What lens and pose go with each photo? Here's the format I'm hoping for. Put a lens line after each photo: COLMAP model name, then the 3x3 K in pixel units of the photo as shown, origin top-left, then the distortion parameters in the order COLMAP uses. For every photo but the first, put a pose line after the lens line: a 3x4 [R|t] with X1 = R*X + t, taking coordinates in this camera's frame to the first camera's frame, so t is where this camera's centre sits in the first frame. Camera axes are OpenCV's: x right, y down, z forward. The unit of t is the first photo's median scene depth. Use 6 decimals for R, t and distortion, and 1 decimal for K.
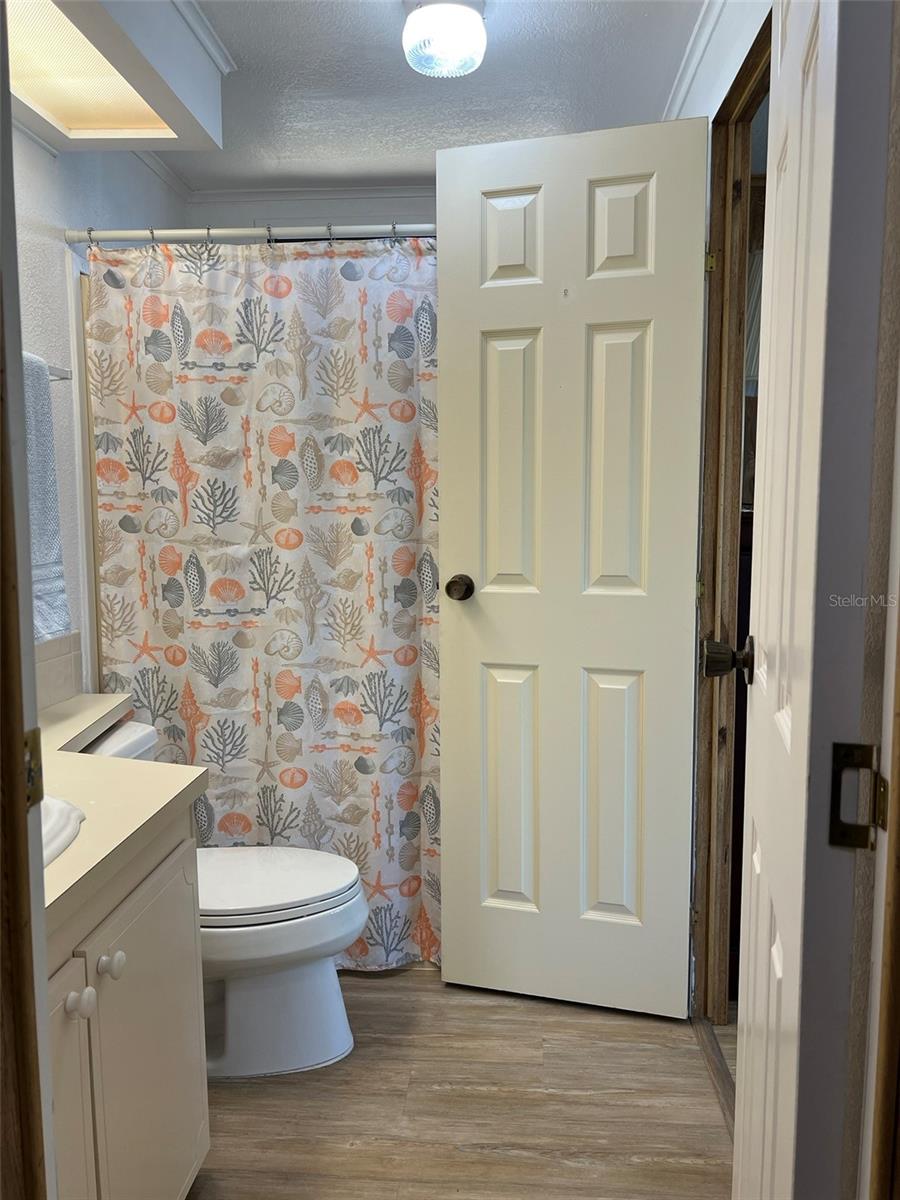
lens RADIAL K [[966.0, 0, 450.0], [0, 966.0, 600.0], [0, 0, 1]] dist [-0.043834, -0.001159]
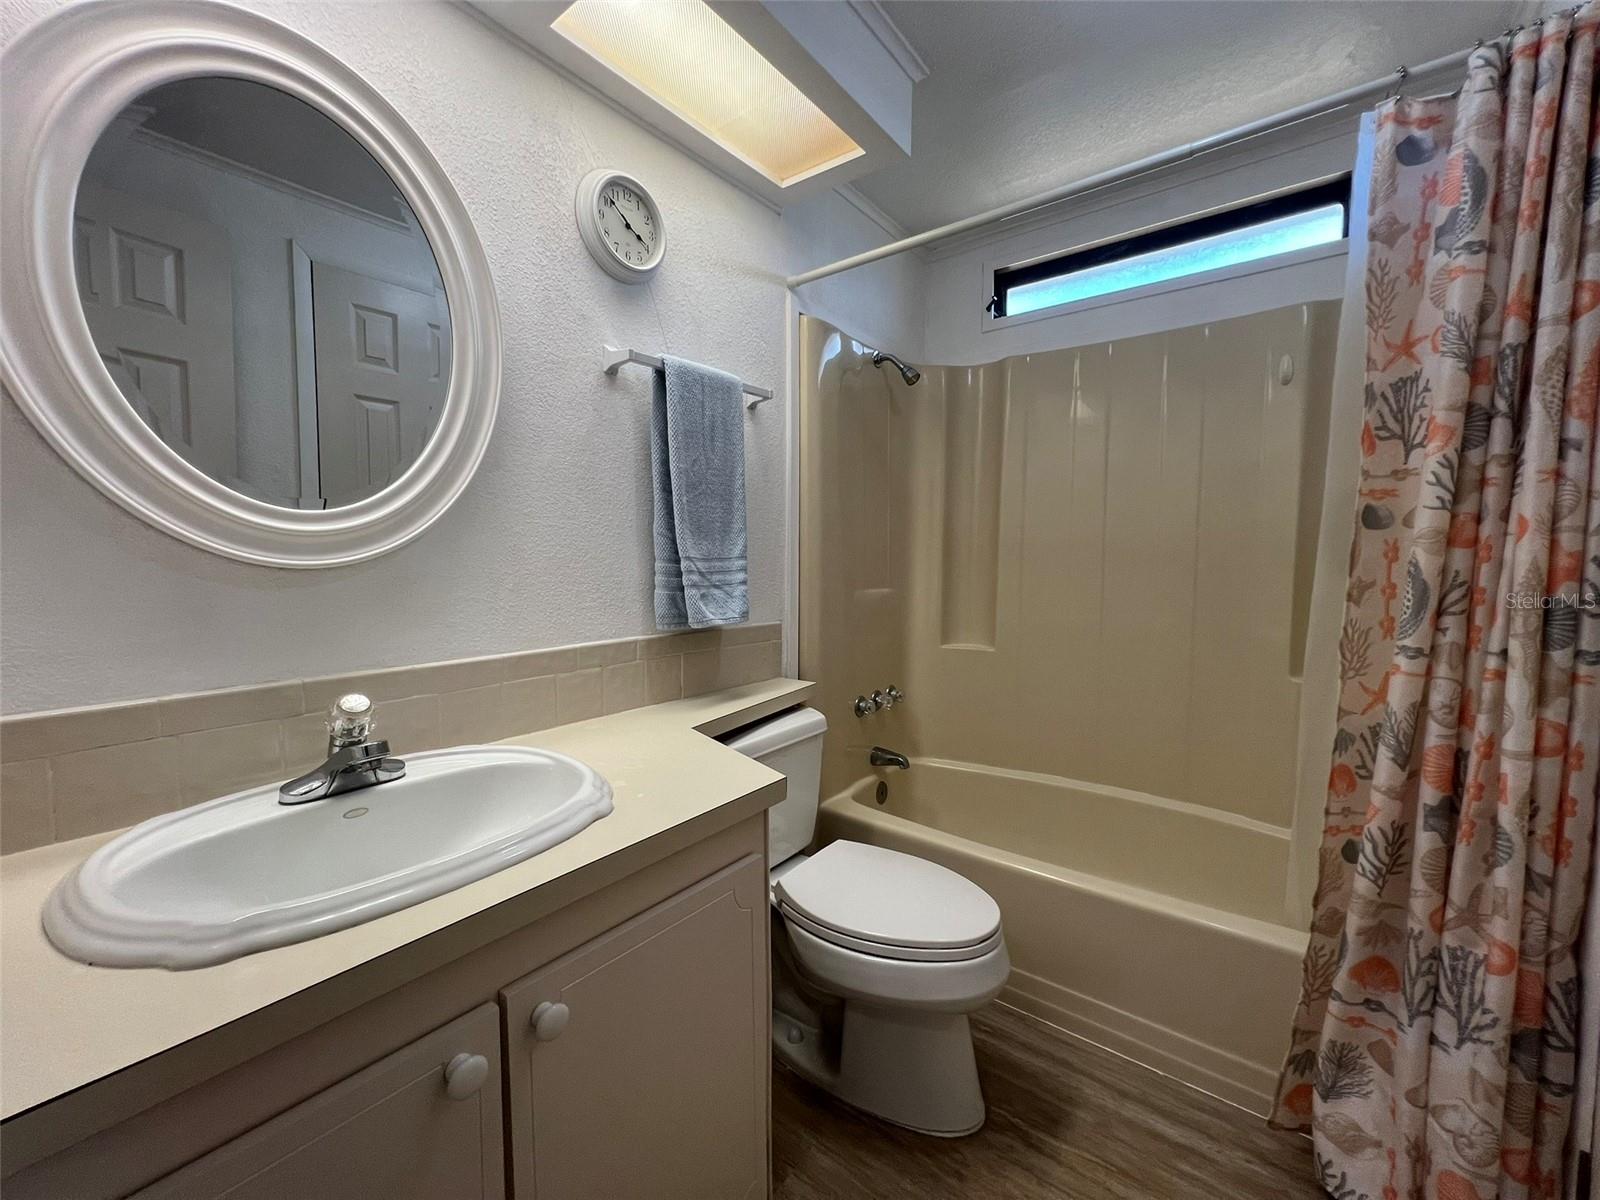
lens RADIAL K [[636.9, 0, 800.0], [0, 636.9, 600.0], [0, 0, 1]] dist [-0.000630, 0.000091]
pose [[0.824644, 0.035042, -0.564565, 0.065303], [-0.052569, 0.998507, -0.014809, 0.017310], [0.563203, 0.041891, 0.825256, 0.403619]]
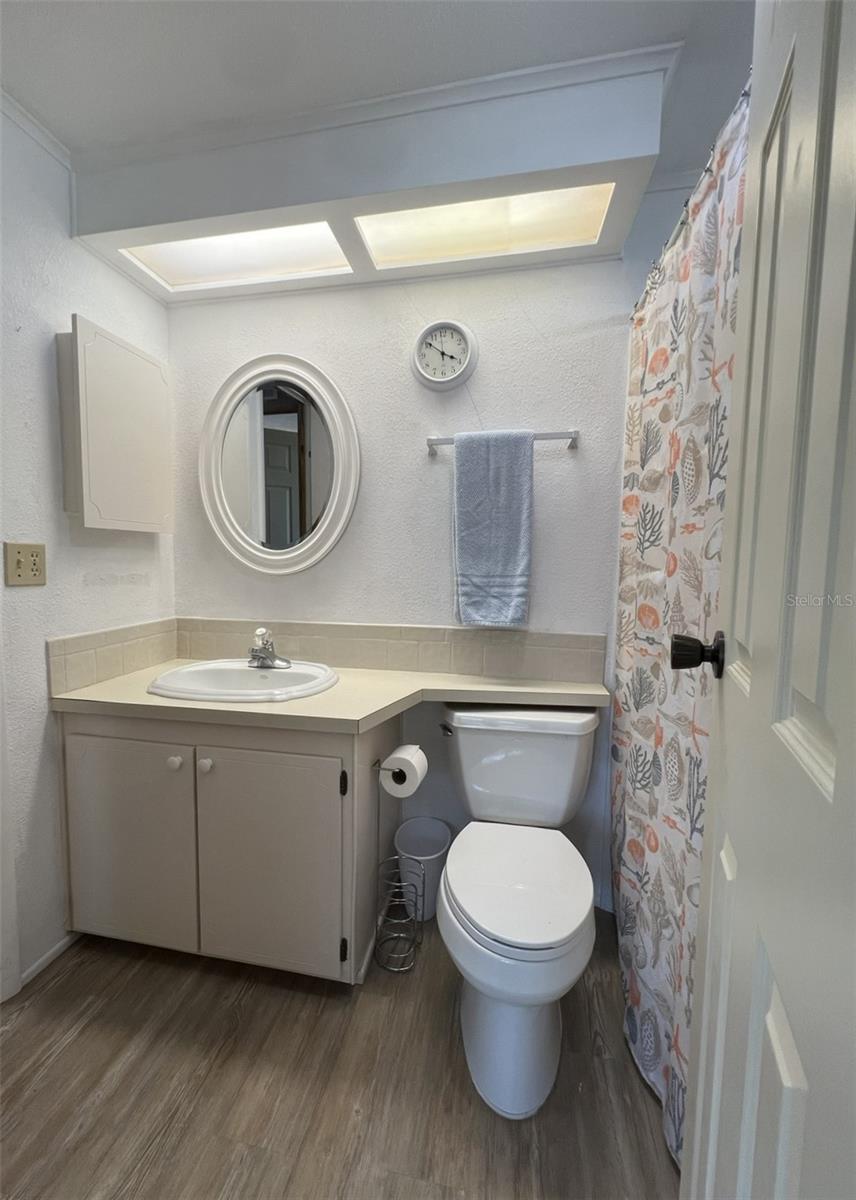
lens RADIAL K [[510.5, 0, 428.0], [0, 510.5, 600.0], [0, 0, 1]] dist [0.000109, -0.000024]
pose [[-0.136069, 0.081000, -0.987383, 0.330120], [-0.108613, 0.989425, 0.096135, -0.056430], [0.984728, 0.120323, -0.125832, 0.908847]]
